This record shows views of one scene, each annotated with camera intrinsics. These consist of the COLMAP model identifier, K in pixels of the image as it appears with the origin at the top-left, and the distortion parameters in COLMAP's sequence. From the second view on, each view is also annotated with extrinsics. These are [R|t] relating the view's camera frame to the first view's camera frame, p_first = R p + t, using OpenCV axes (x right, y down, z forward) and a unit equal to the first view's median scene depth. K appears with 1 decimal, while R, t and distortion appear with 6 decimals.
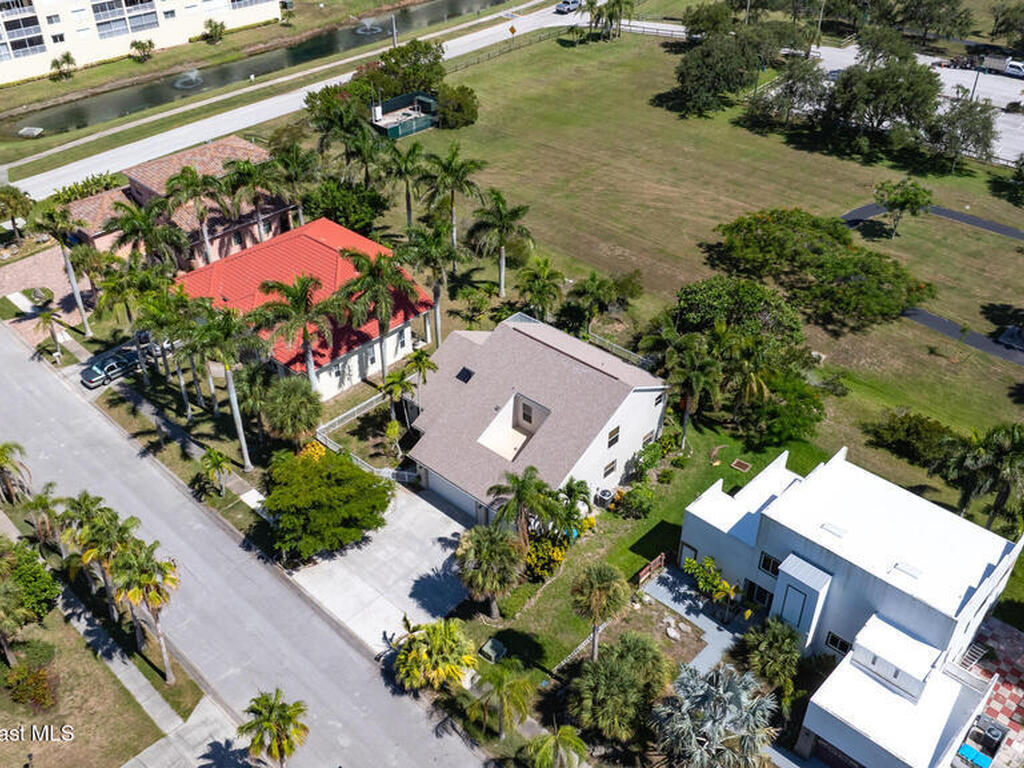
lens RADIAL K [[952.4, 0, 512.0], [0, 952.4, 384.0], [0, 0, 1]] dist [-0.016842, -0.005321]
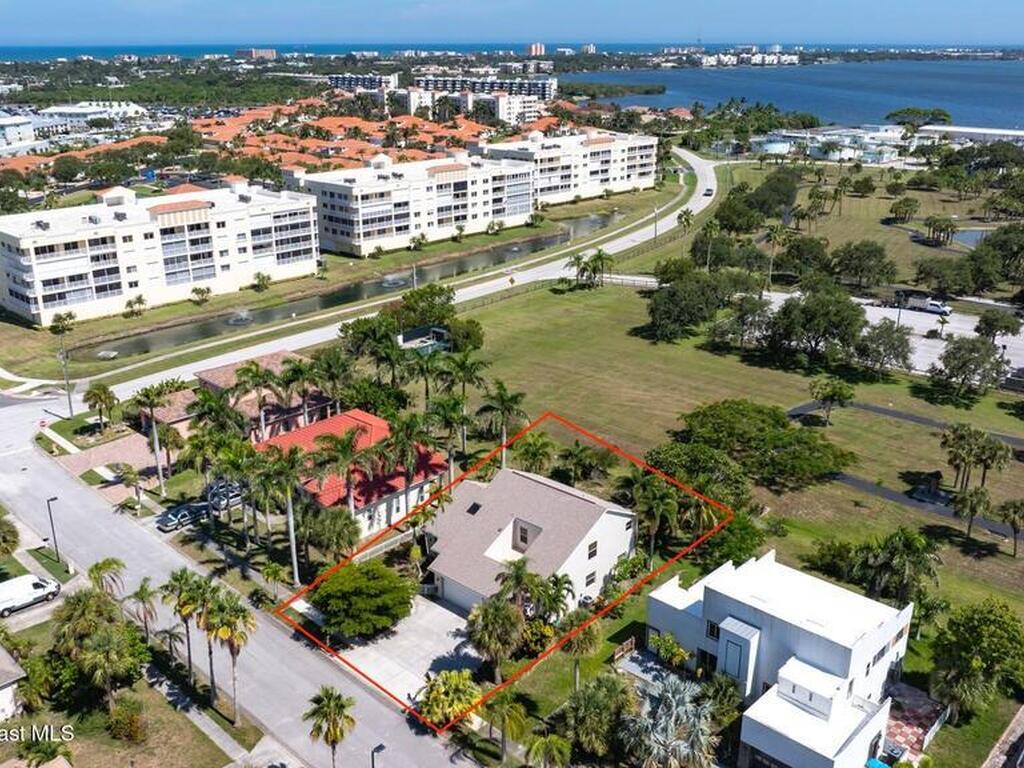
lens RADIAL K [[954.8, 0, 512.0], [0, 954.8, 384.0], [0, 0, 1]] dist [-0.004744, -0.013564]
pose [[0.999997, -0.002553, -0.000301, 0.001175], [0.002372, 0.961451, -0.274965, 0.153656], [0.000991, 0.274963, 0.961454, -0.219149]]
